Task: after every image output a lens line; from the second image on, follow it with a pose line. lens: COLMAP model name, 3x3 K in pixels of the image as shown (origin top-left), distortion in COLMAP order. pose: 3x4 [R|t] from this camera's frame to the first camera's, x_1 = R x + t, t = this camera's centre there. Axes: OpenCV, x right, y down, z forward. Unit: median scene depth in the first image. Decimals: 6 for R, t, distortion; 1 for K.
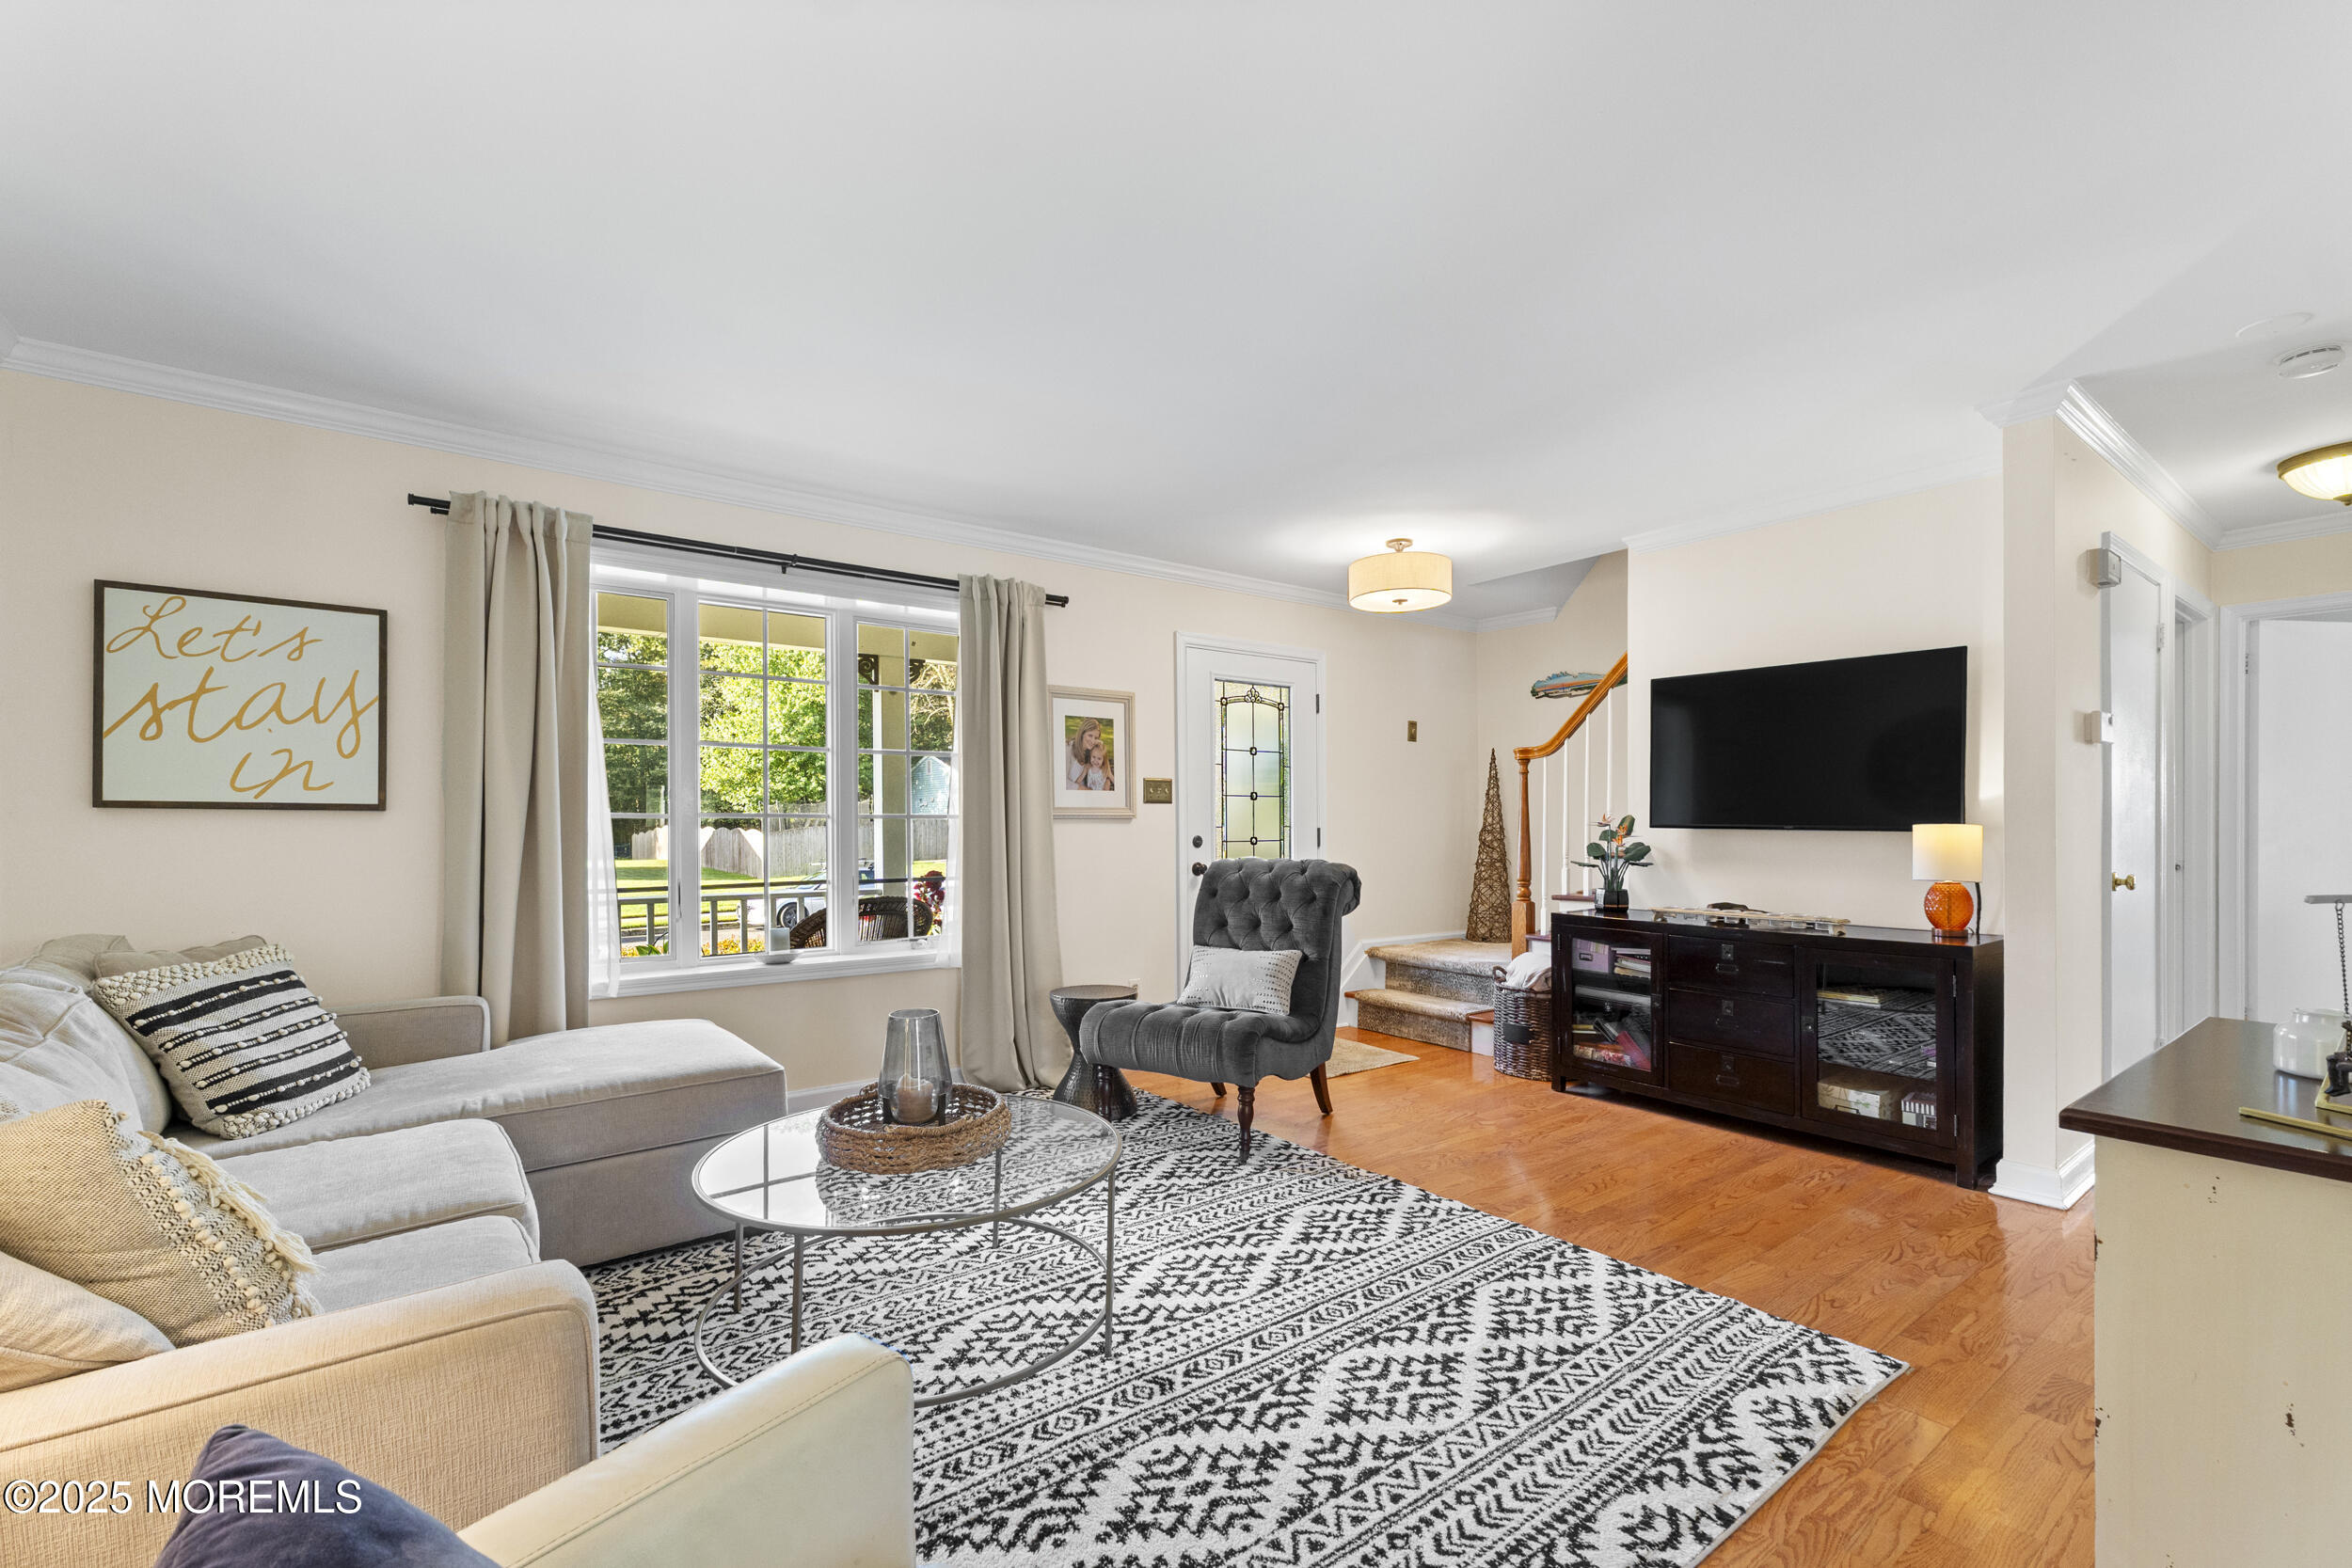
lens RADIAL K [[991.5, 0, 1205.4], [0, 991.5, 818.1], [0, 0, 1]] dist [0.008704, -0.001888]
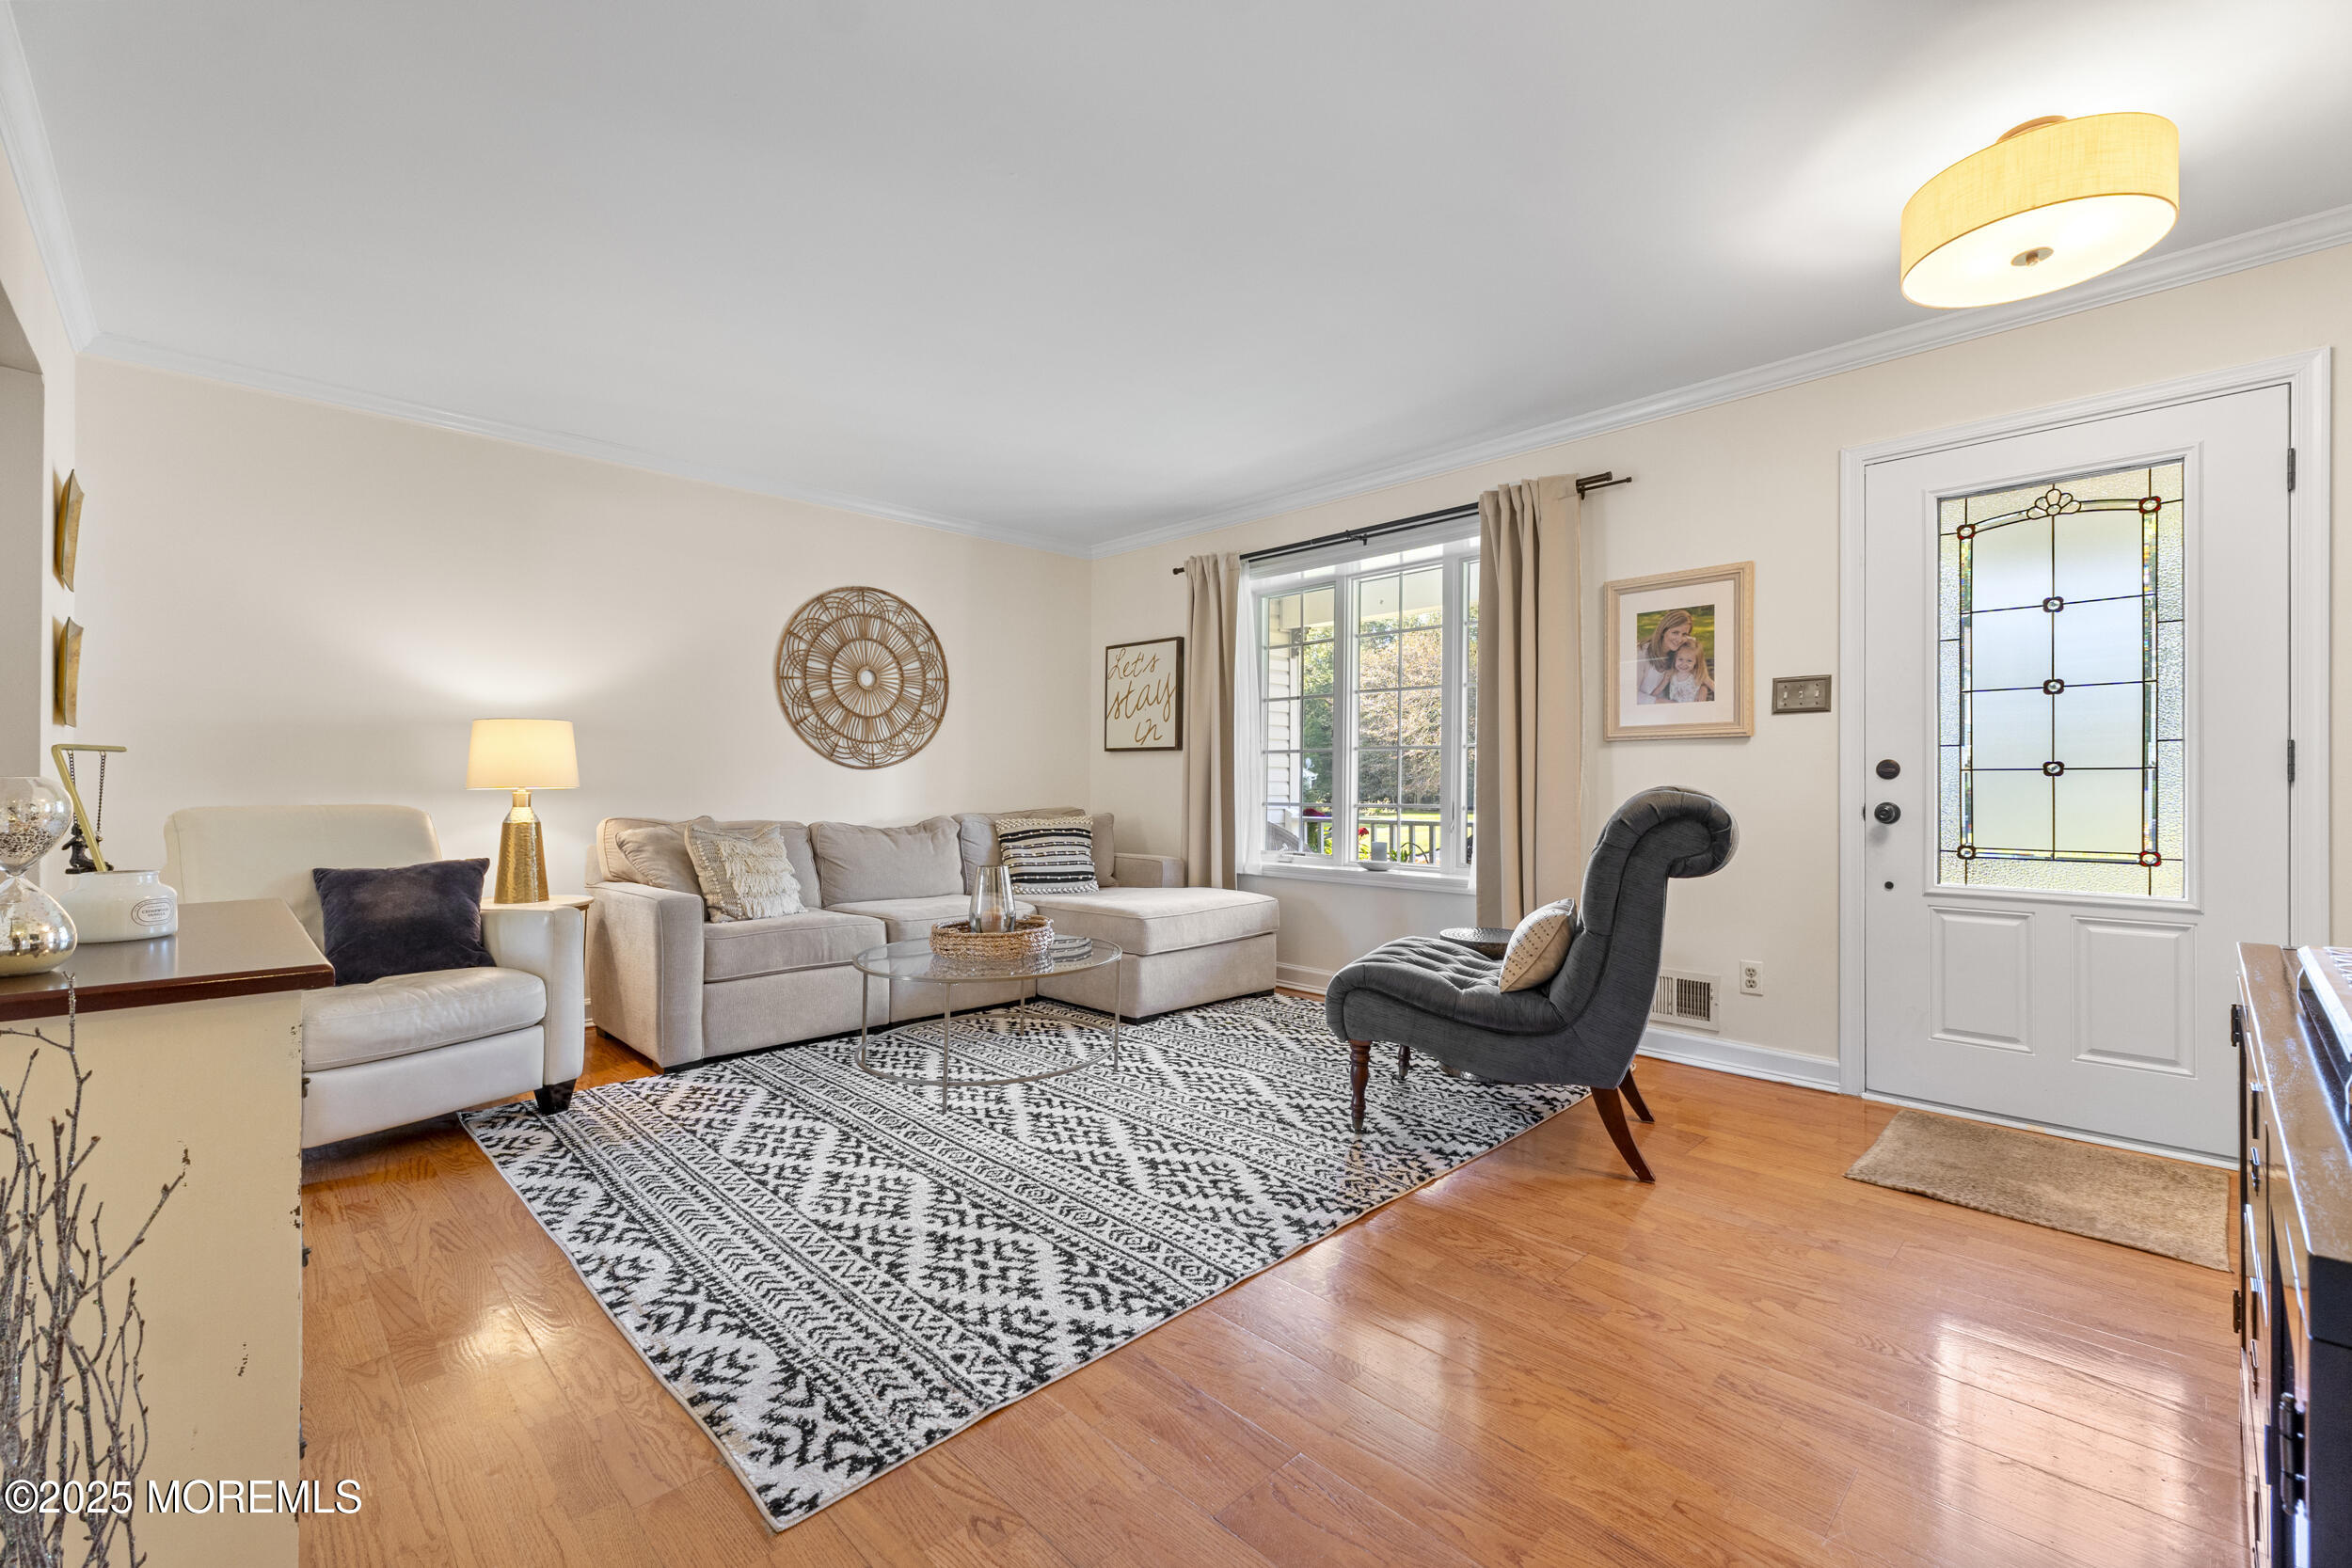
lens RADIAL K [[991.5, 0, 1188.8], [0, 991.5, 780.7], [0, 0, 1]] dist [0.008704, -0.001888]
pose [[0.125227, 0.000694, -0.992128, 1.186594], [0.006401, 0.999978, 0.001507, 0.057003], [0.992108, -0.006540, 0.125219, 1.022098]]
